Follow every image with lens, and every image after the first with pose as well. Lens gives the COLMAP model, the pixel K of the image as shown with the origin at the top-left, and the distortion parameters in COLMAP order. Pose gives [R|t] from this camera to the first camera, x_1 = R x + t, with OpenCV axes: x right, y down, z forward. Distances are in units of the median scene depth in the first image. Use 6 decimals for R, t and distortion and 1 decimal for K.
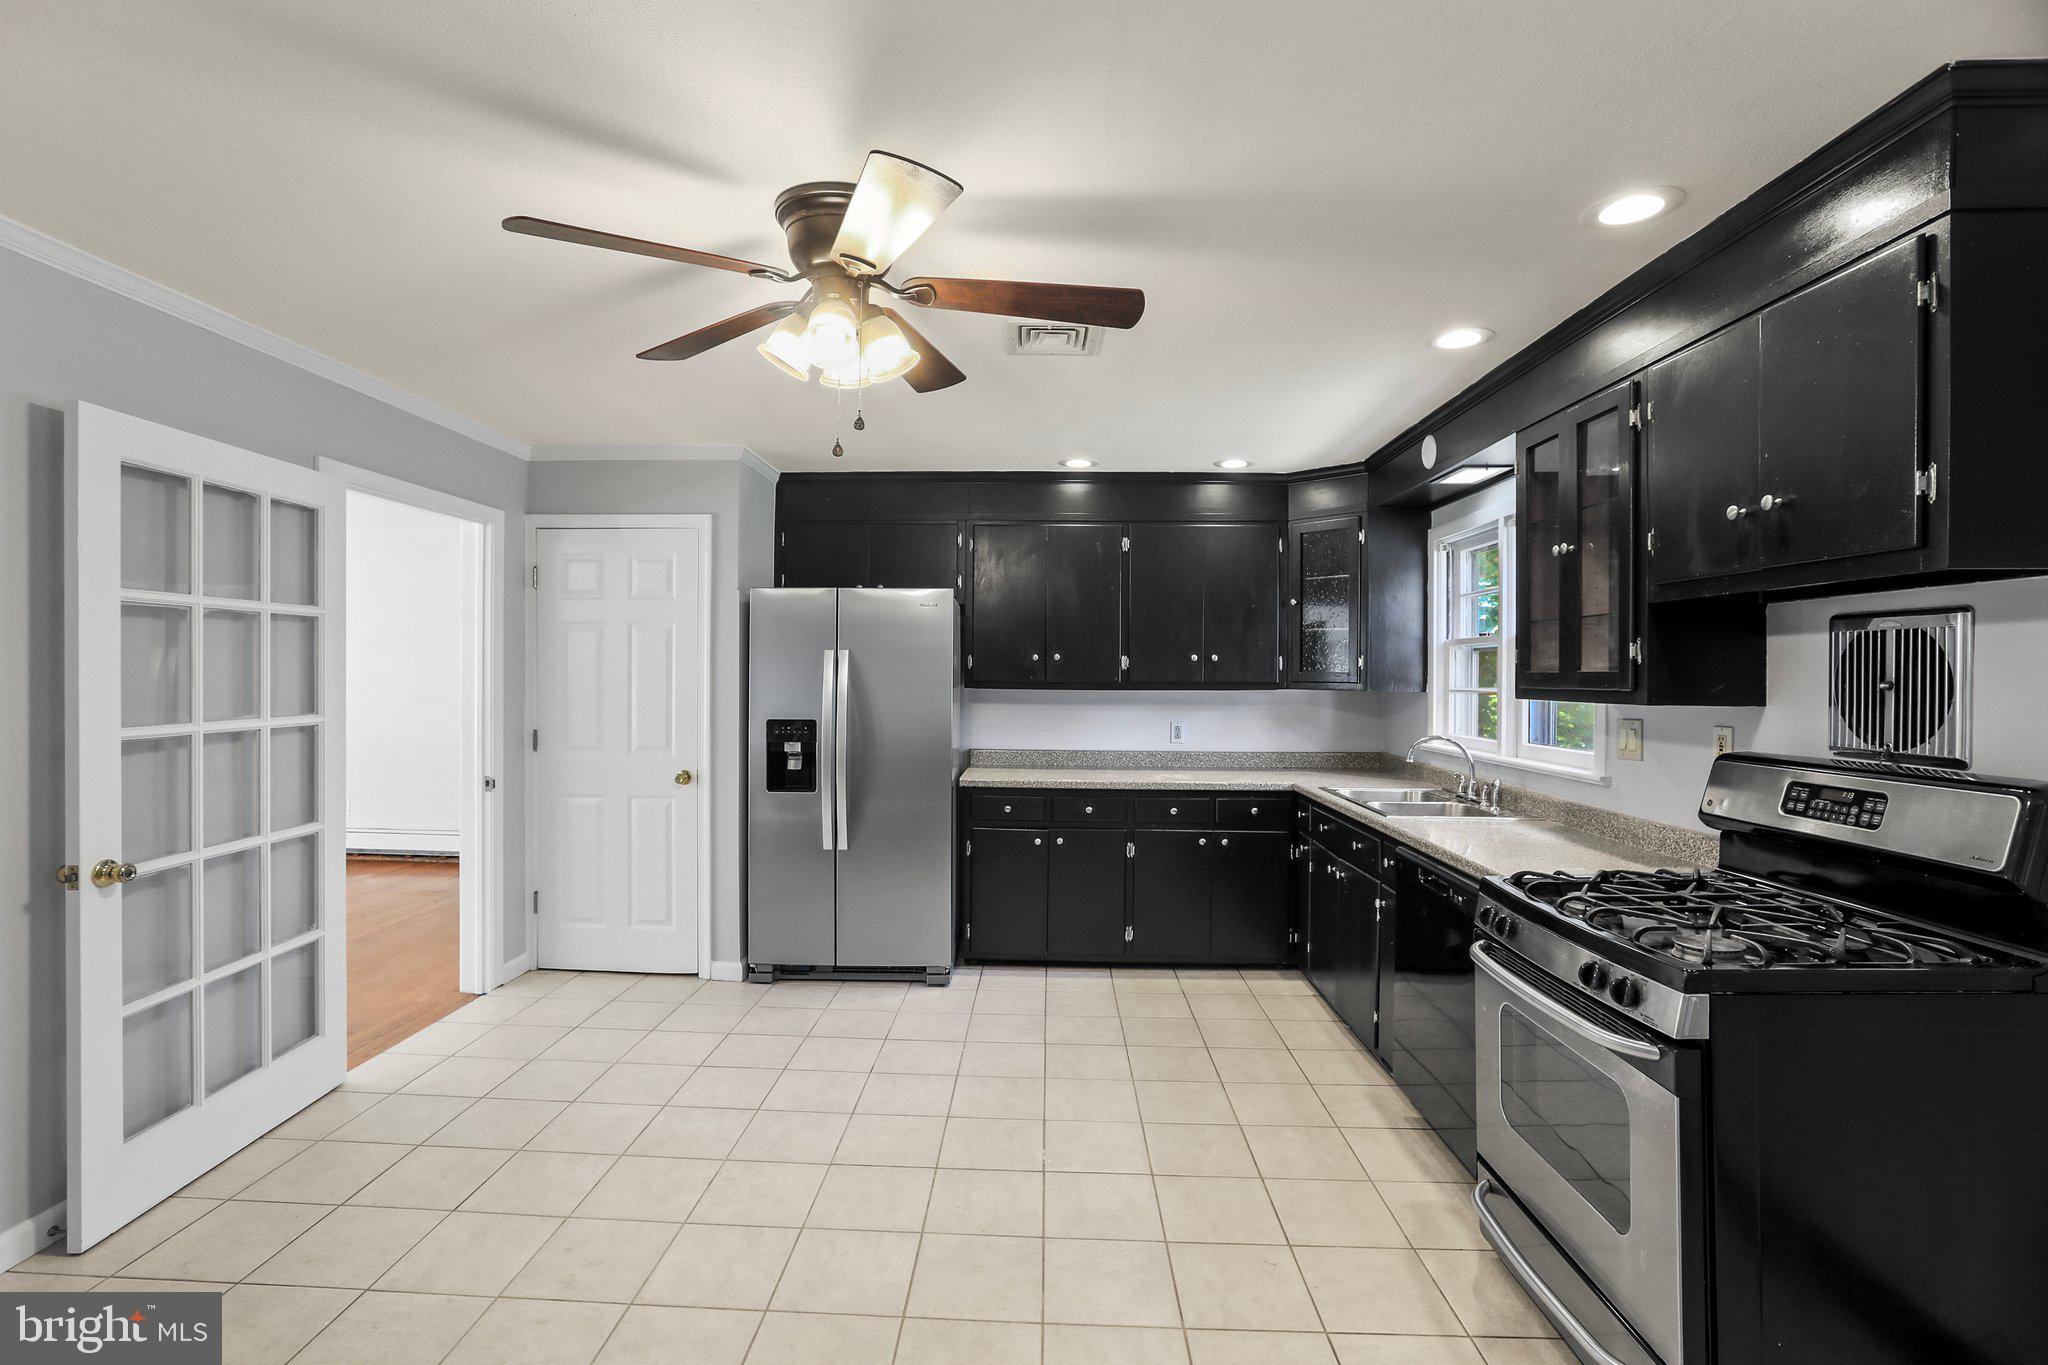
lens RADIAL K [[933.7, 0, 1012.8], [0, 933.7, 673.3], [0, 0, 1]] dist [-0.053294, 0.024700]
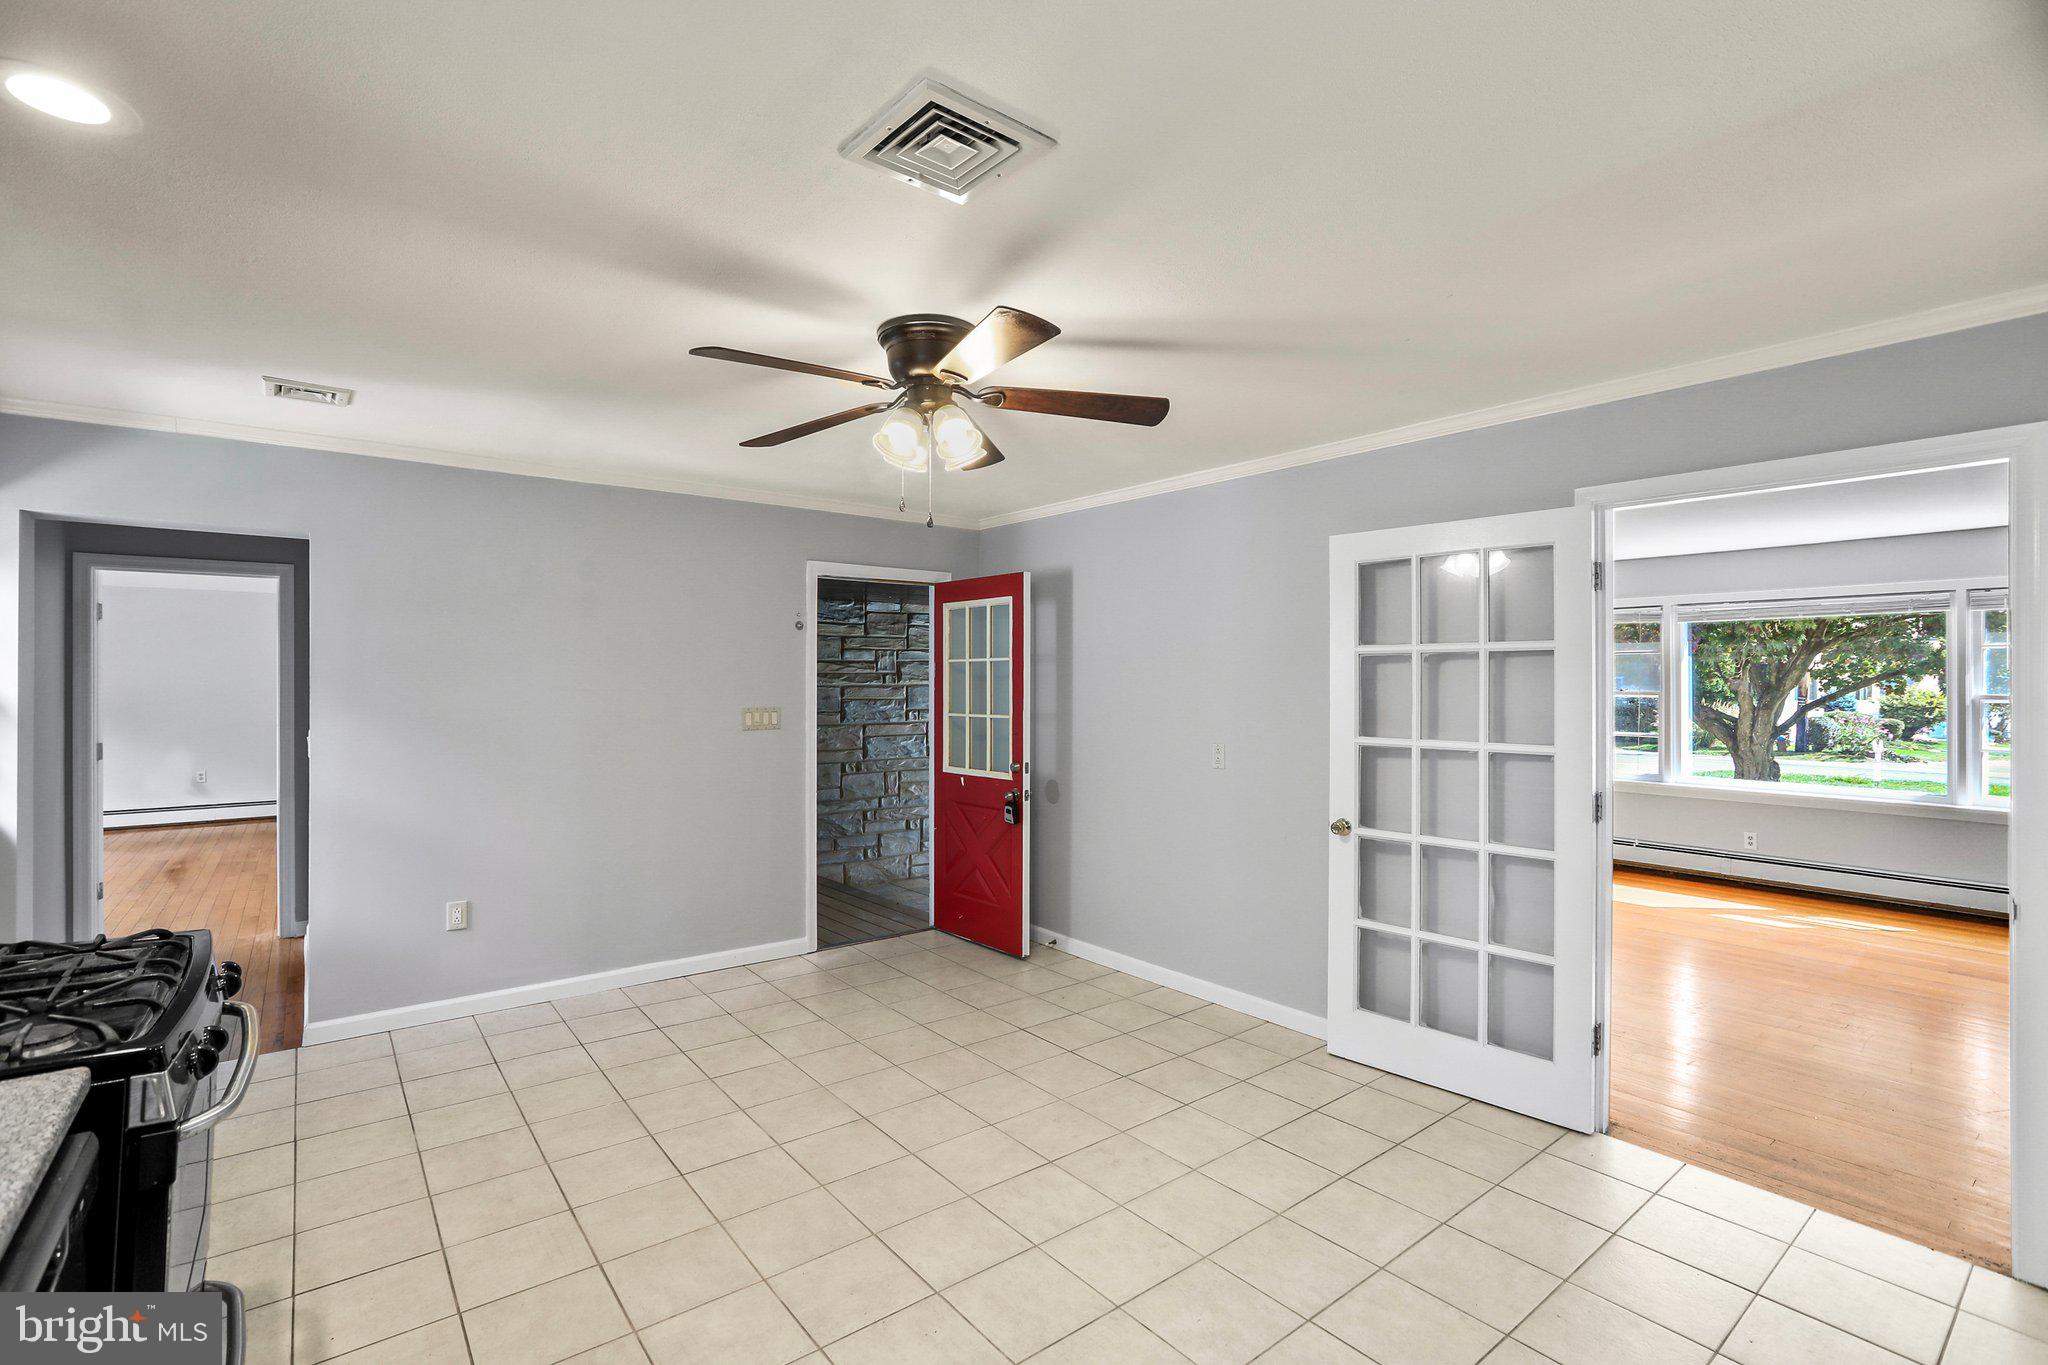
lens RADIAL K [[929.4, 0, 1015.3], [0, 929.4, 677.3], [0, 0, 1]] dist [-0.046059, 0.024037]
pose [[-0.765352, -0.015133, -0.643434, 0.264154], [-0.012372, 0.999885, -0.008800, -0.011234], [0.643493, 0.001225, -0.765451, 1.025565]]
